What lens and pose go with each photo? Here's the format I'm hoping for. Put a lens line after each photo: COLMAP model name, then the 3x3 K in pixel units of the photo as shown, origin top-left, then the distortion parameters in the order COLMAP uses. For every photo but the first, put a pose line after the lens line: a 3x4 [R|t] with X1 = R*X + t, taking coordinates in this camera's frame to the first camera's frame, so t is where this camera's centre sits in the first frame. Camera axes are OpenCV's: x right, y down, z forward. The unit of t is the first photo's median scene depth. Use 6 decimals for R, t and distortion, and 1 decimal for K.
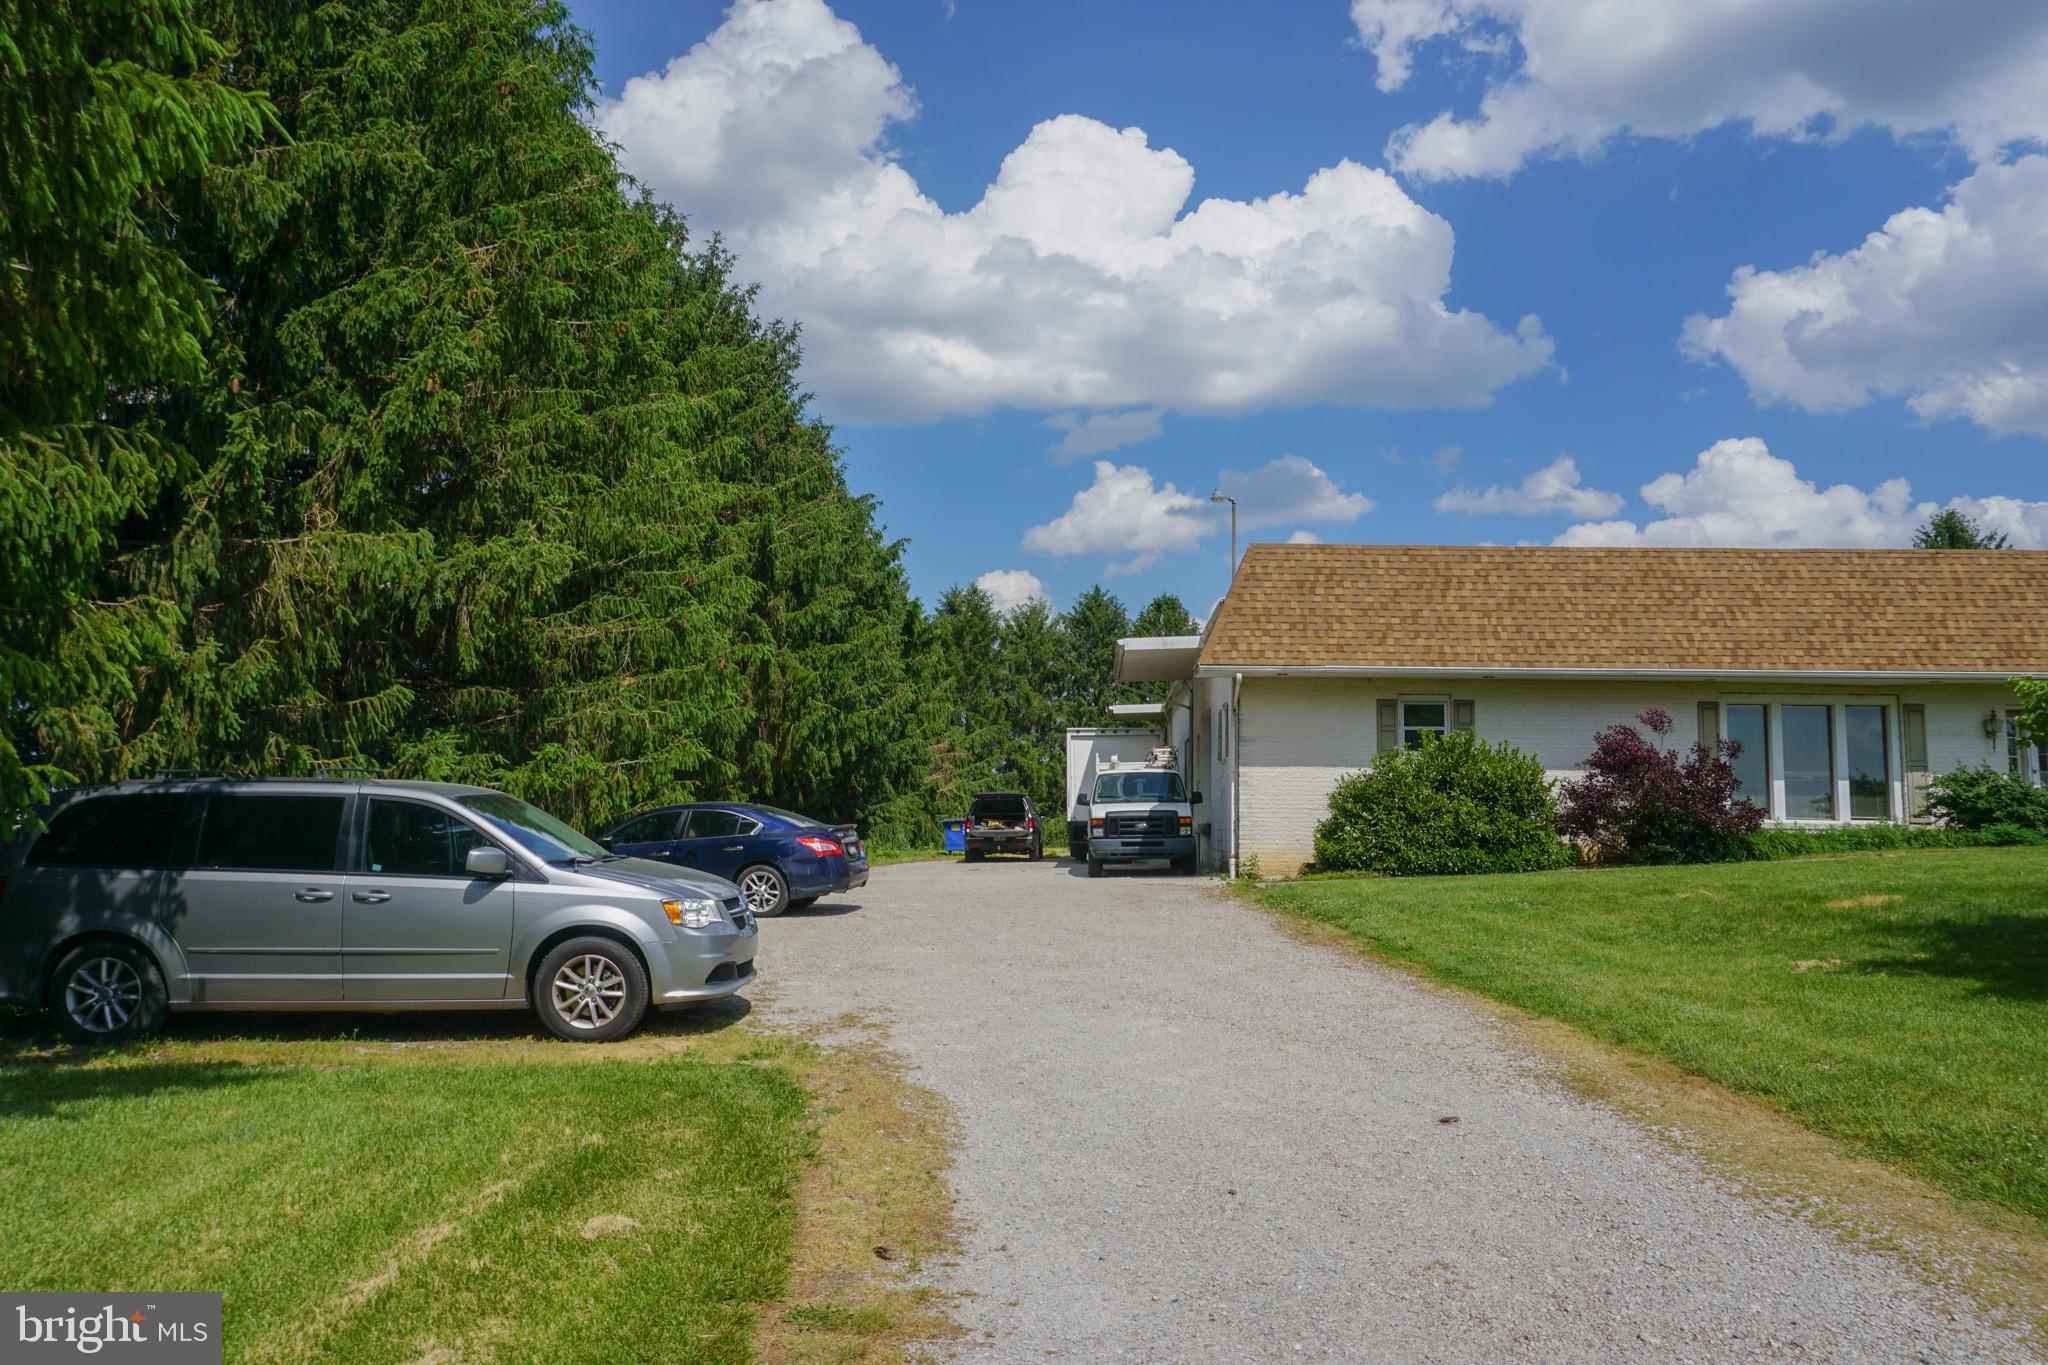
lens RADIAL K [[1395.7, 0, 1014.1], [0, 1395.7, 671.8], [0, 0, 1]] dist [-0.039466, 0.033266]
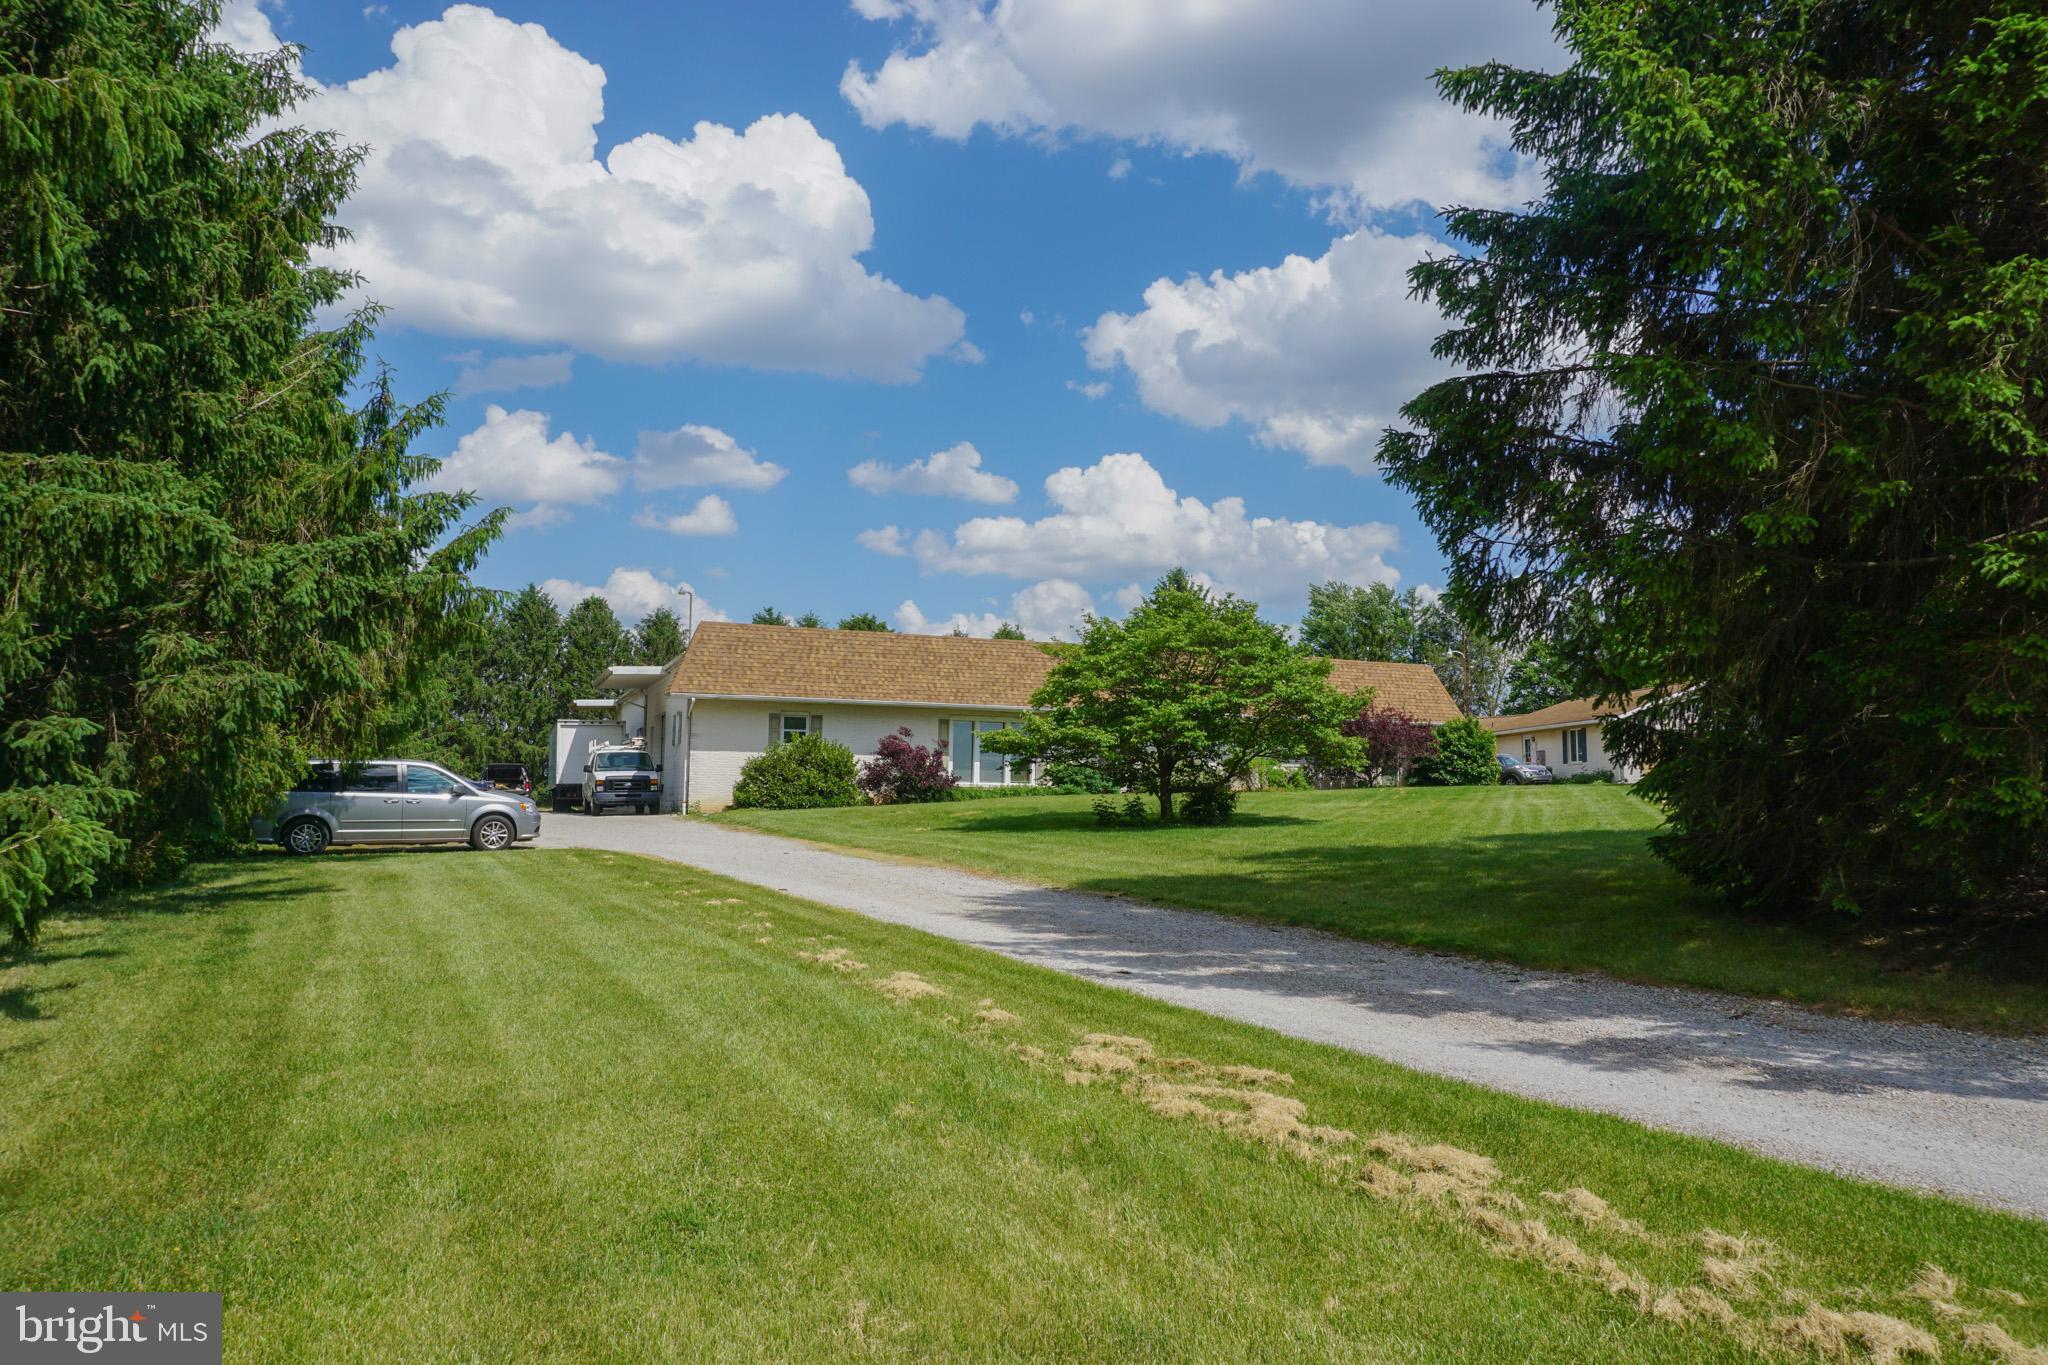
lens RADIAL K [[1395.7, 0, 1014.1], [0, 1395.7, 671.8], [0, 0, 1]] dist [-0.039466, 0.033266]
pose [[0.907644, 0.035720, 0.418218, -0.206358], [-0.044125, 0.998971, 0.010441, -0.067504], [-0.417415, -0.027931, 0.908287, -0.760717]]
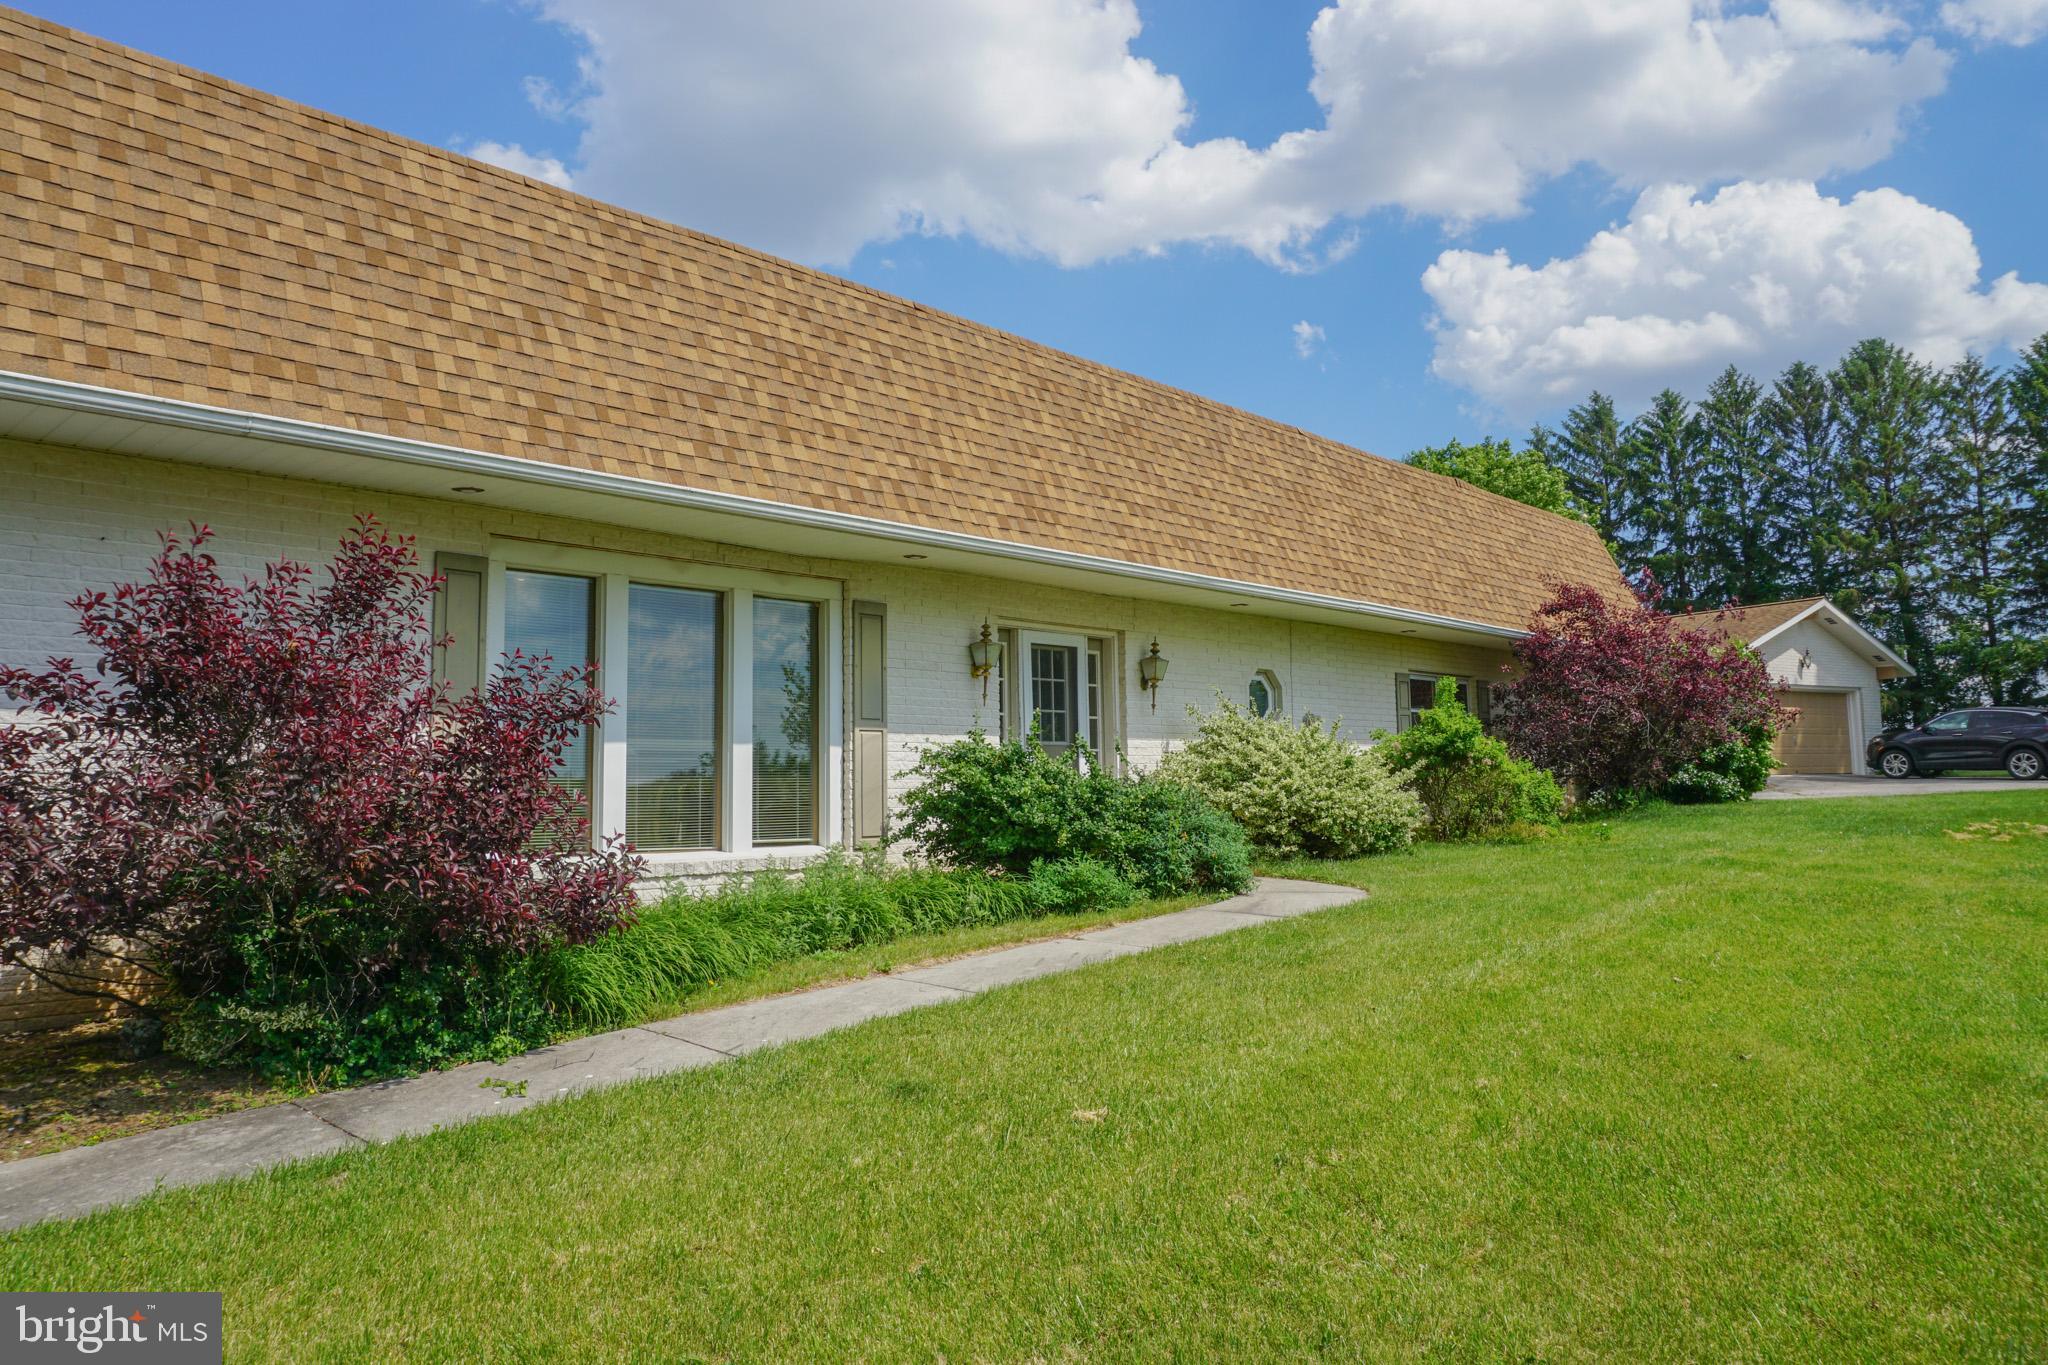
lens RADIAL K [[1364.7, 0, 998.7], [0, 1364.7, 690.4], [0, 0, 1]] dist [-0.045736, 0.040619]
pose [[0.662552, 0.030497, 0.748395, 0.326344], [-0.065927, 0.997667, 0.017711, 0.043431], [-0.746109, -0.061074, 0.663017, 0.650549]]
